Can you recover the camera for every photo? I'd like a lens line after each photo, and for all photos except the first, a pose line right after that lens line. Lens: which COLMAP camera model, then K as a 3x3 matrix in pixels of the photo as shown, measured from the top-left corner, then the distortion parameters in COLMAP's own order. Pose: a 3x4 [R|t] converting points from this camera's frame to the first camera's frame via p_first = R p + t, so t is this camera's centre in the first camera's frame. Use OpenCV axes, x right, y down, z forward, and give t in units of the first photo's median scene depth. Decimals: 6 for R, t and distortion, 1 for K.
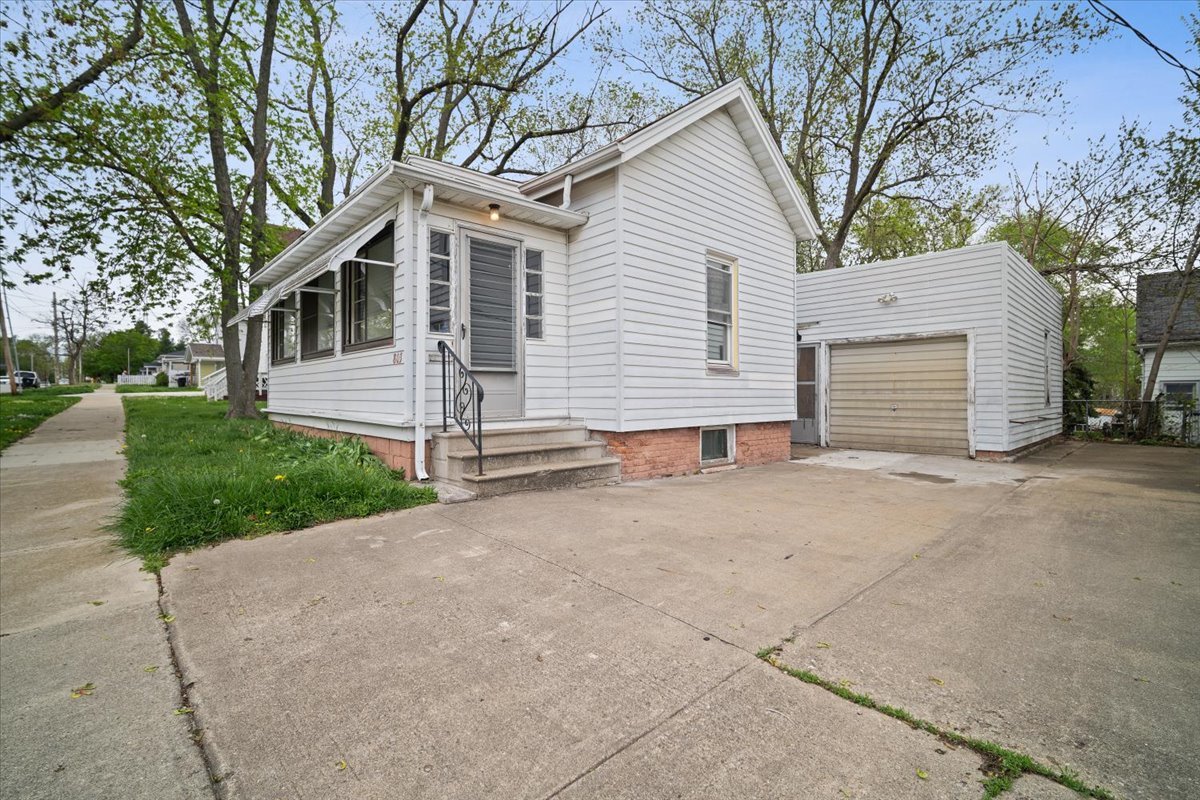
lens RADIAL K [[524.8, 0, 600.0], [0, 524.8, 400.0], [0, 0, 1]] dist [0.001747, 0.000127]
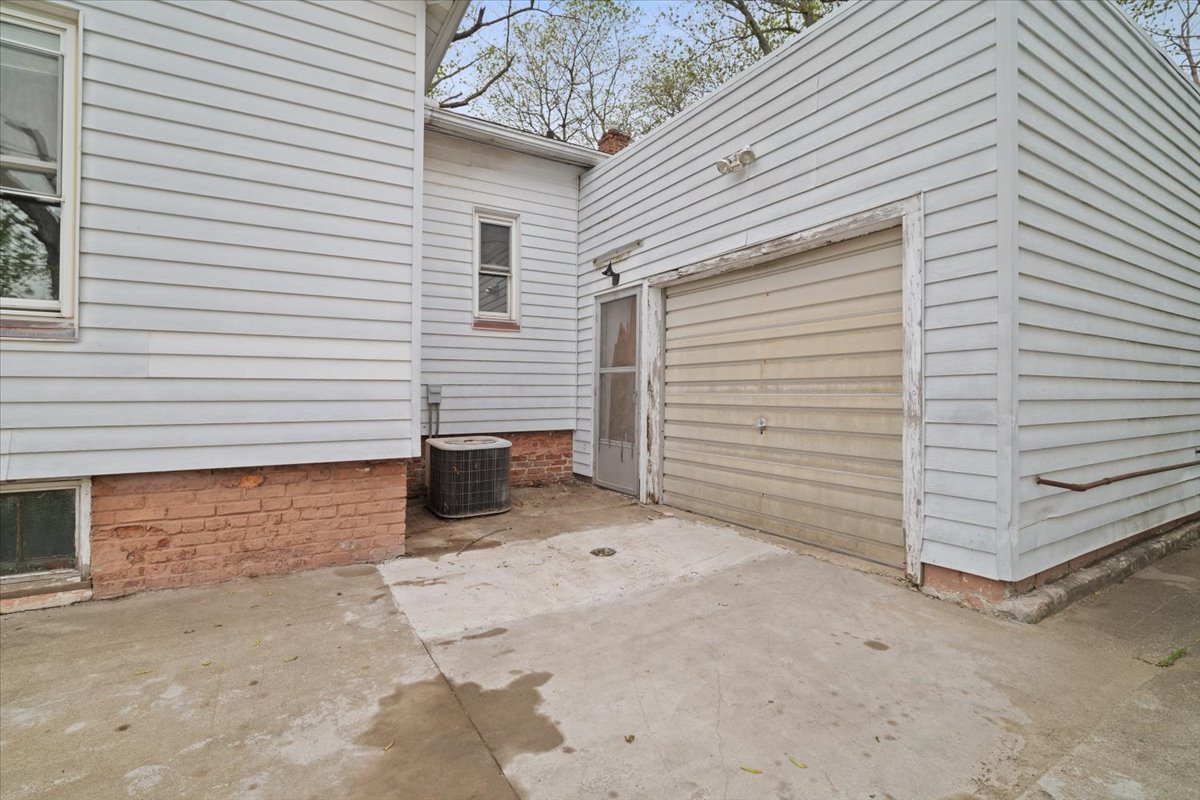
lens RADIAL K [[530.6, 0, 602.2], [0, 530.6, 393.6], [0, 0, 1]] dist [-0.002844, -0.000054]
pose [[0.976004, 0.001213, -0.217751, 0.550624], [-0.002354, 0.999985, -0.004980, -0.008103], [0.217742, 0.005373, 0.975992, 0.586014]]
